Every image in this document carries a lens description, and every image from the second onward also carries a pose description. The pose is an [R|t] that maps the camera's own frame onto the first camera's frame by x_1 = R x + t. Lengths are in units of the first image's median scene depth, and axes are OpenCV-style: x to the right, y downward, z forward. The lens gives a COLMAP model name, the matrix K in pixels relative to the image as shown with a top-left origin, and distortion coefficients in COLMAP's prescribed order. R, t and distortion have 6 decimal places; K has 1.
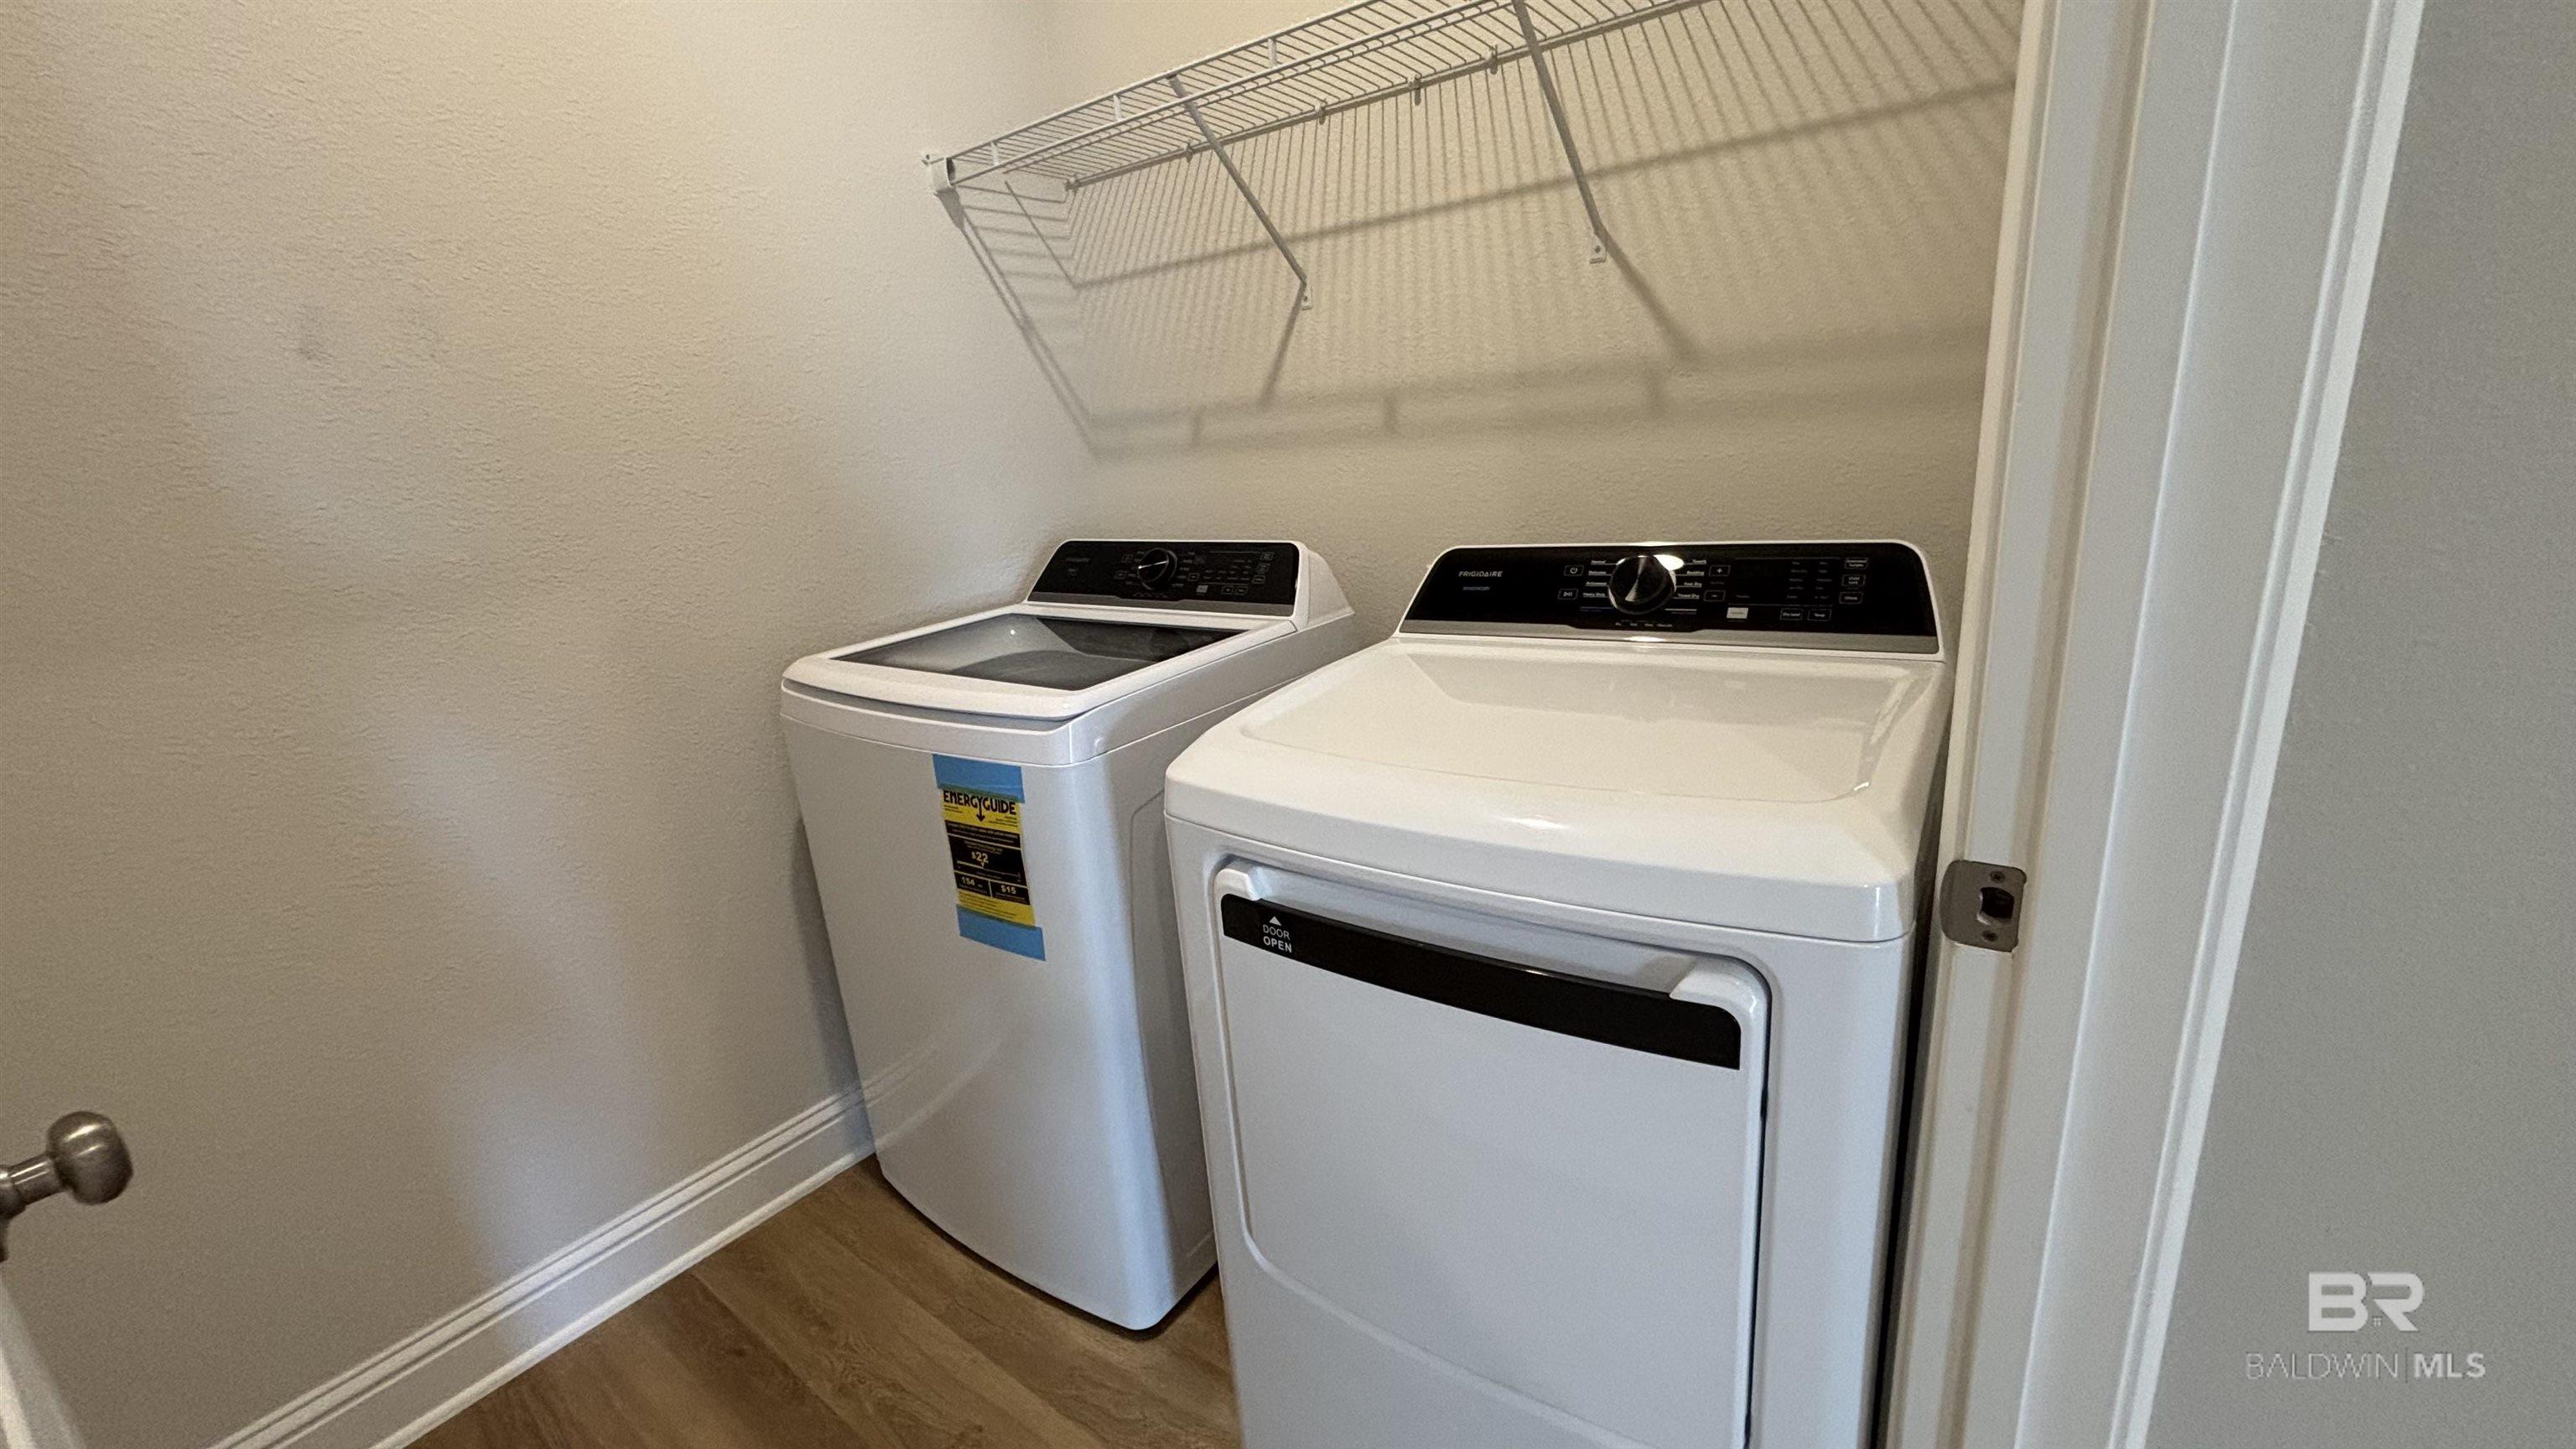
lens RADIAL K [[1054.9, 0, 1269.7], [0, 1054.9, 736.1], [0, 0, 1]] dist [0.008398, -0.001115]
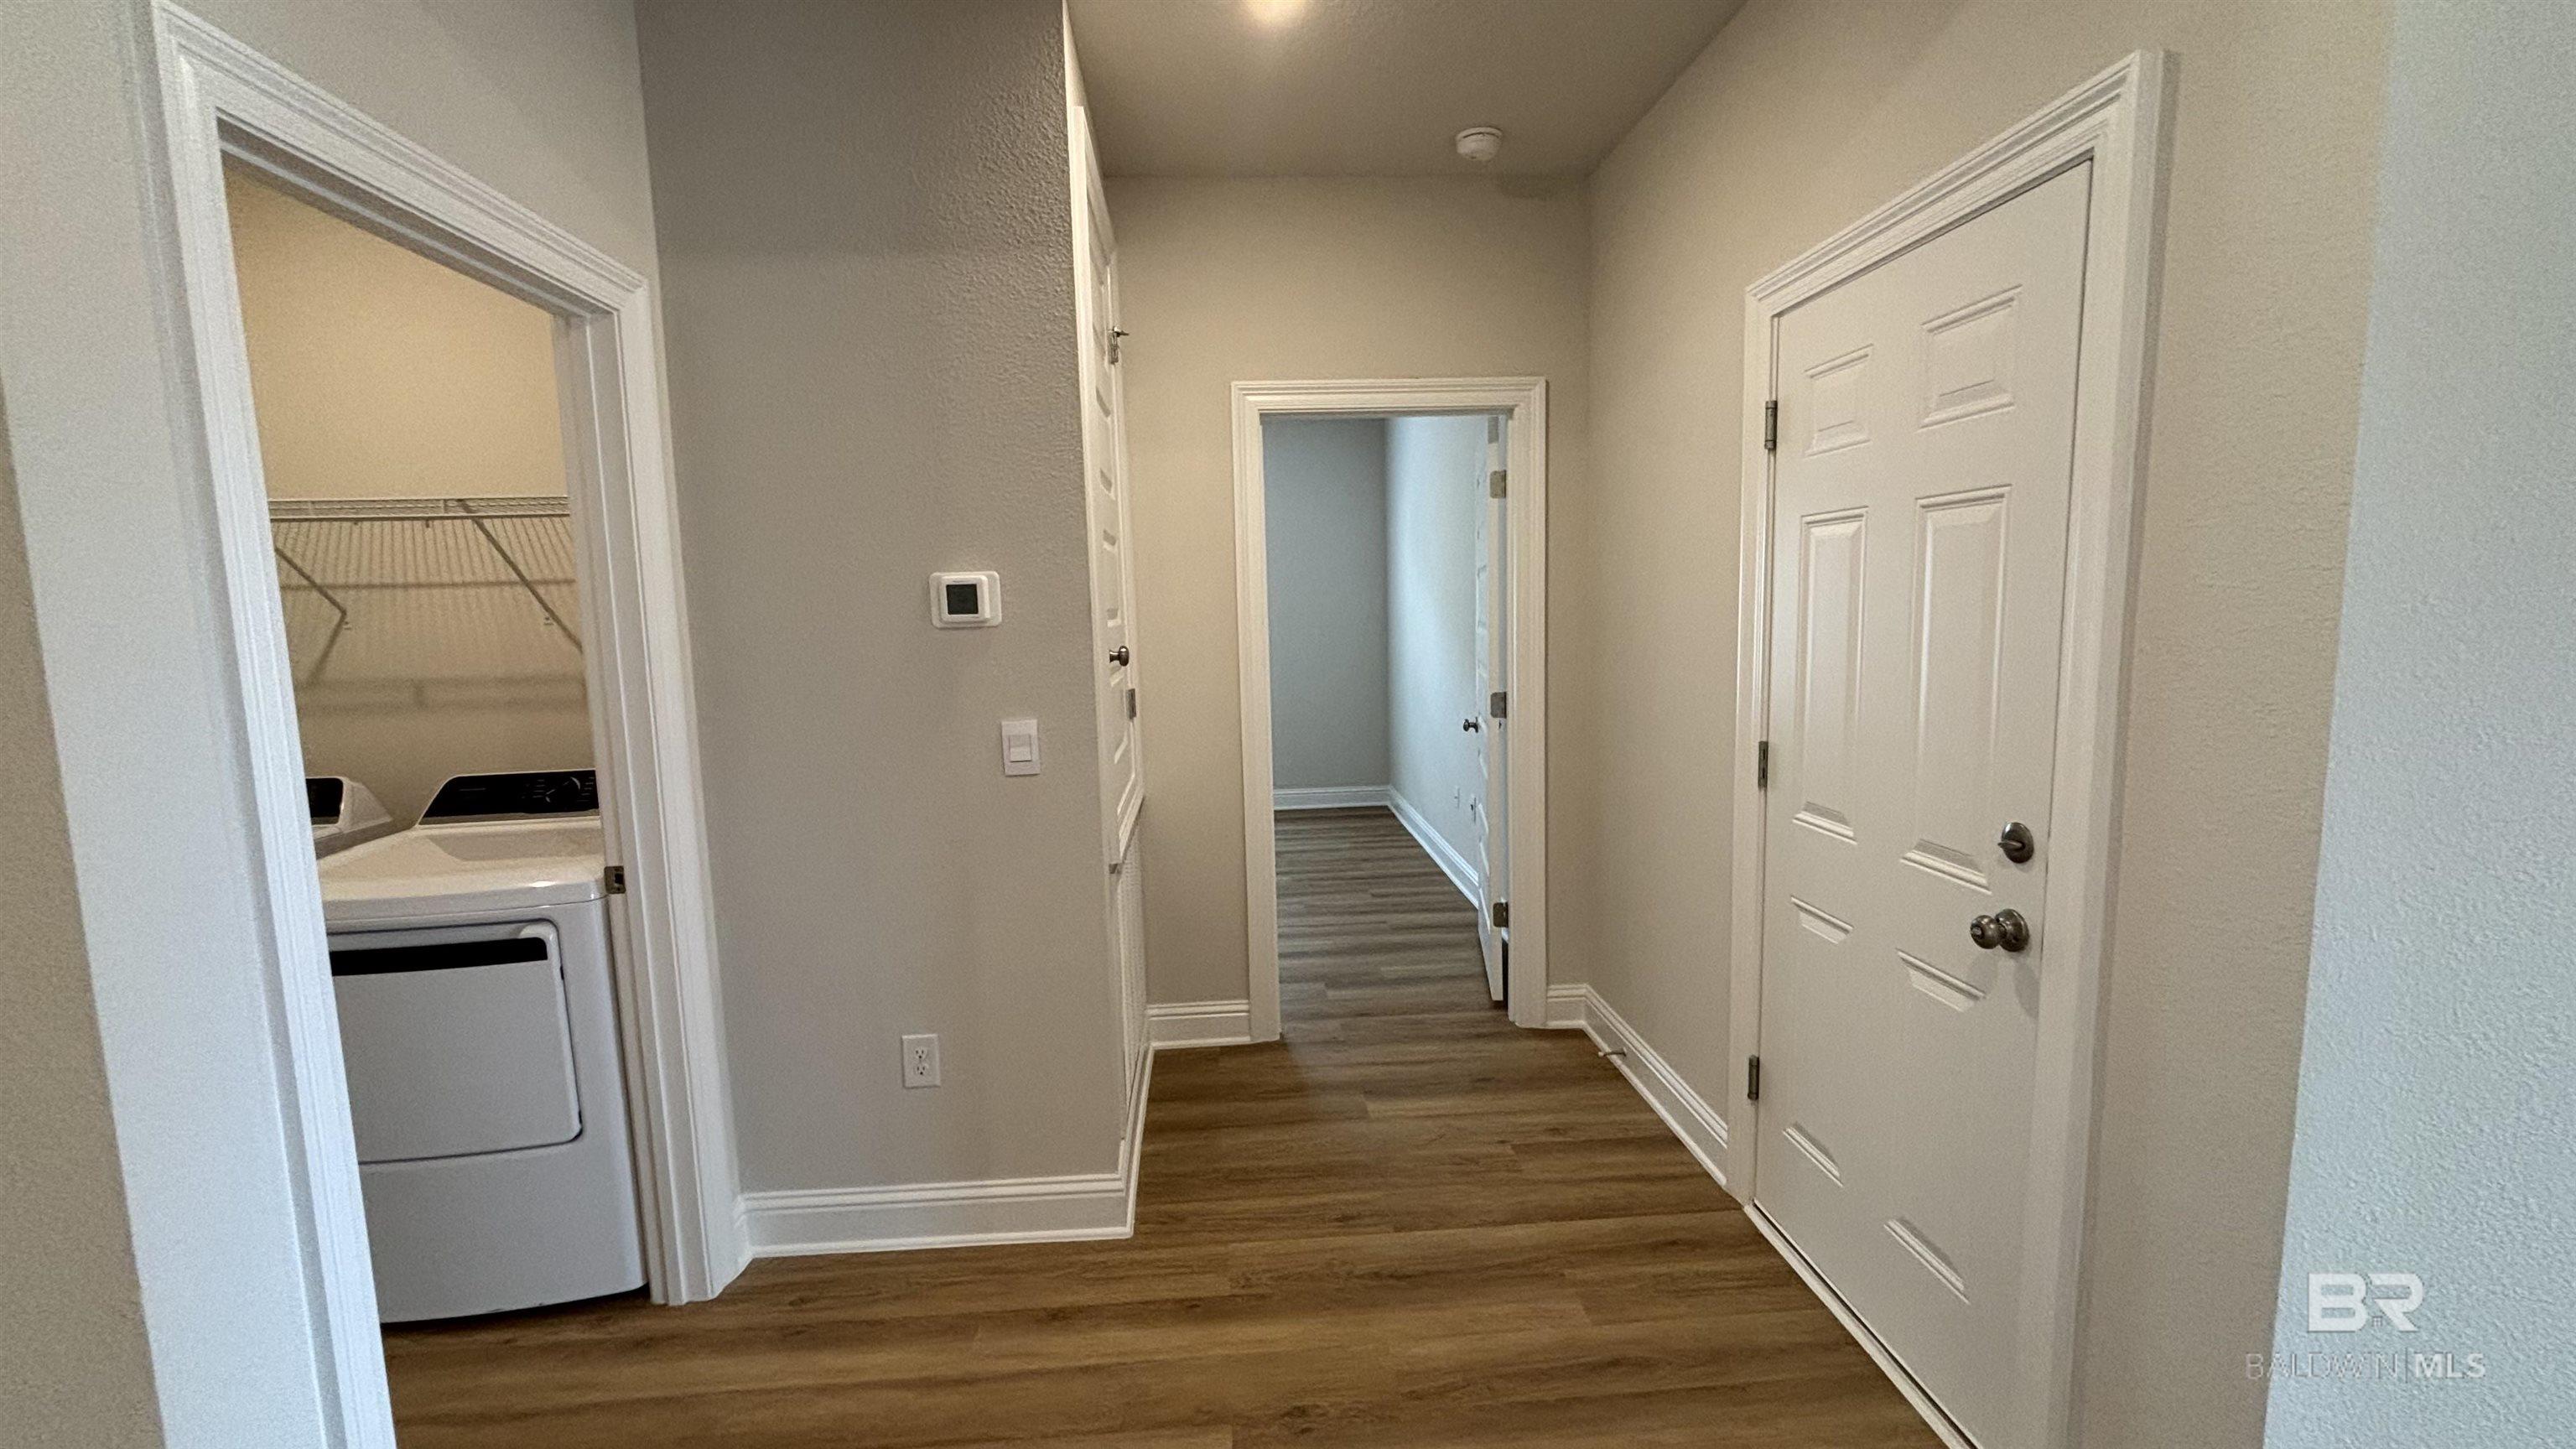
lens RADIAL K [[1054.9, 0, 1287.4], [0, 1054.9, 740.8], [0, 0, 1]] dist [0.008398, -0.001115]
pose [[0.749598, -0.028852, 0.661264, 0.037275], [0.156800, 0.978352, -0.135059, 0.196755], [-0.643052, 0.204926, 0.737895, -1.082829]]
